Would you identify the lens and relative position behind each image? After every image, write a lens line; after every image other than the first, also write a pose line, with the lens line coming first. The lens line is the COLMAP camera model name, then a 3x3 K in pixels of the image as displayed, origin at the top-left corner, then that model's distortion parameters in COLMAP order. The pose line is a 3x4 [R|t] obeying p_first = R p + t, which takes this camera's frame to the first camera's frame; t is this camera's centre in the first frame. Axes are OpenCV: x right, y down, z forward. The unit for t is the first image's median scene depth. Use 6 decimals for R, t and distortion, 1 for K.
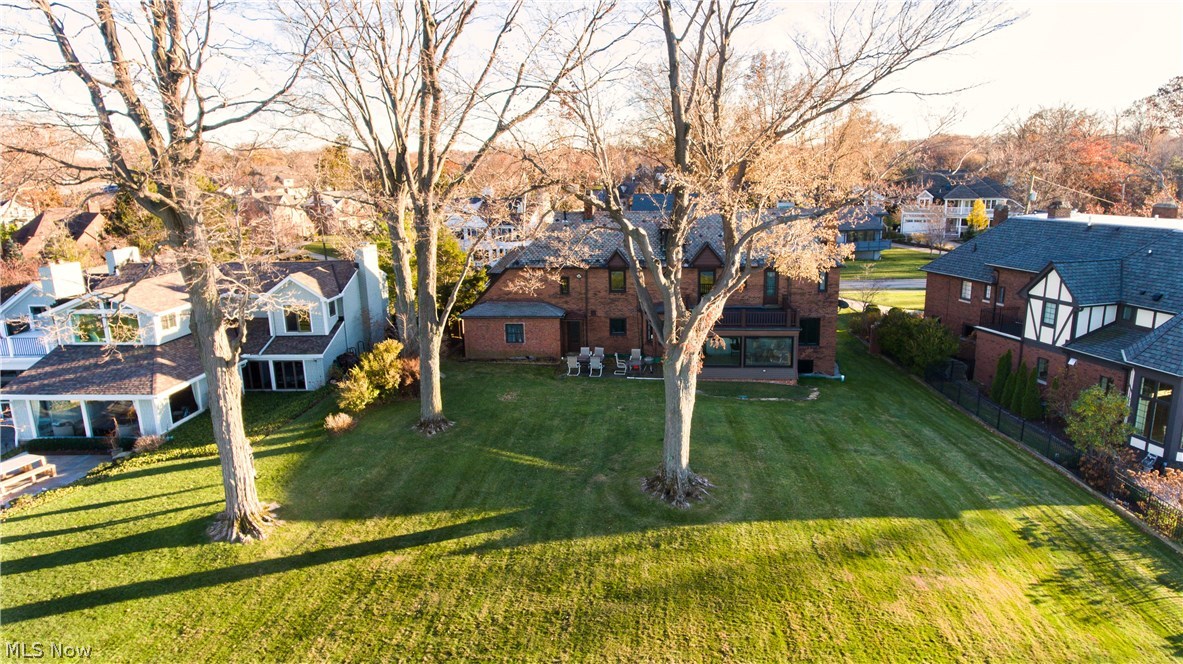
lens RADIAL K [[726.8, 0, 595.9], [0, 726.8, 333.8], [0, 0, 1]] dist [-0.001673, 0.000407]
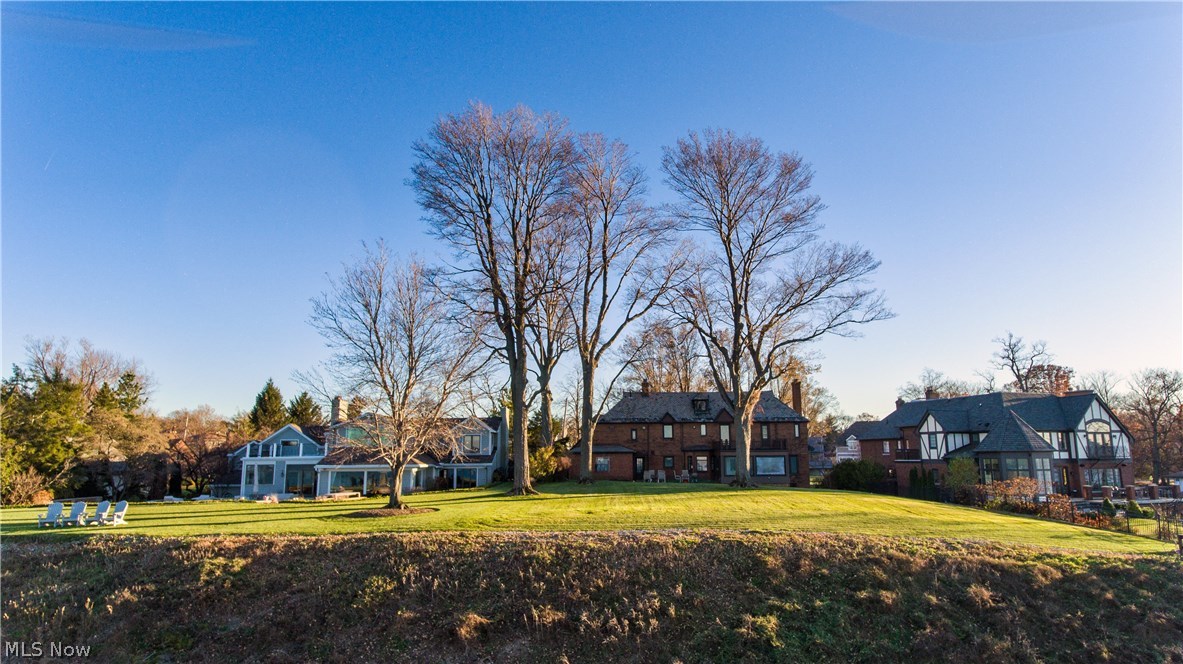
lens RADIAL K [[707.8, 0, 594.7], [0, 707.8, 337.0], [0, 0, 1]] dist [-0.000635, -0.001237]
pose [[0.997104, 0.026551, 0.071261, -0.290849], [0.002798, 0.923624, -0.383291, 0.387567], [-0.075995, 0.382380, 0.920875, -0.563062]]
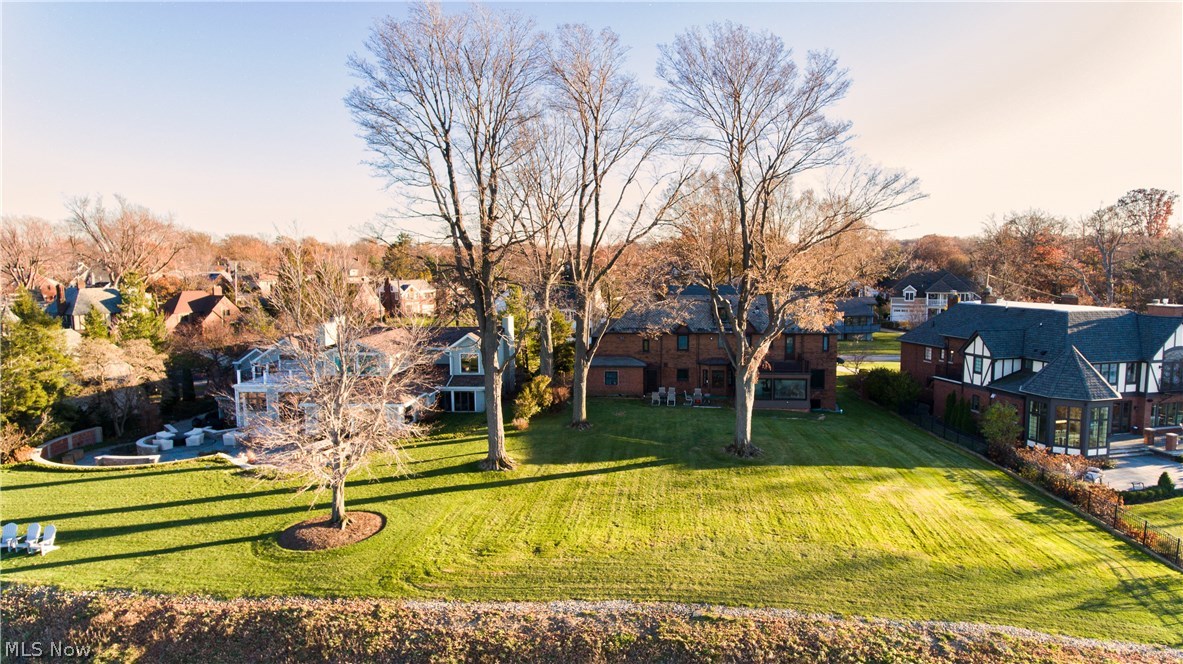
lens RADIAL K [[707.8, 0, 594.7], [0, 707.8, 337.0], [0, 0, 1]] dist [-0.000635, -0.001237]
pose [[0.999843, 0.012772, -0.012307, -0.154568], [-0.014142, 0.992852, -0.118509, 0.102325], [0.010706, 0.118665, 0.992877, -0.480693]]
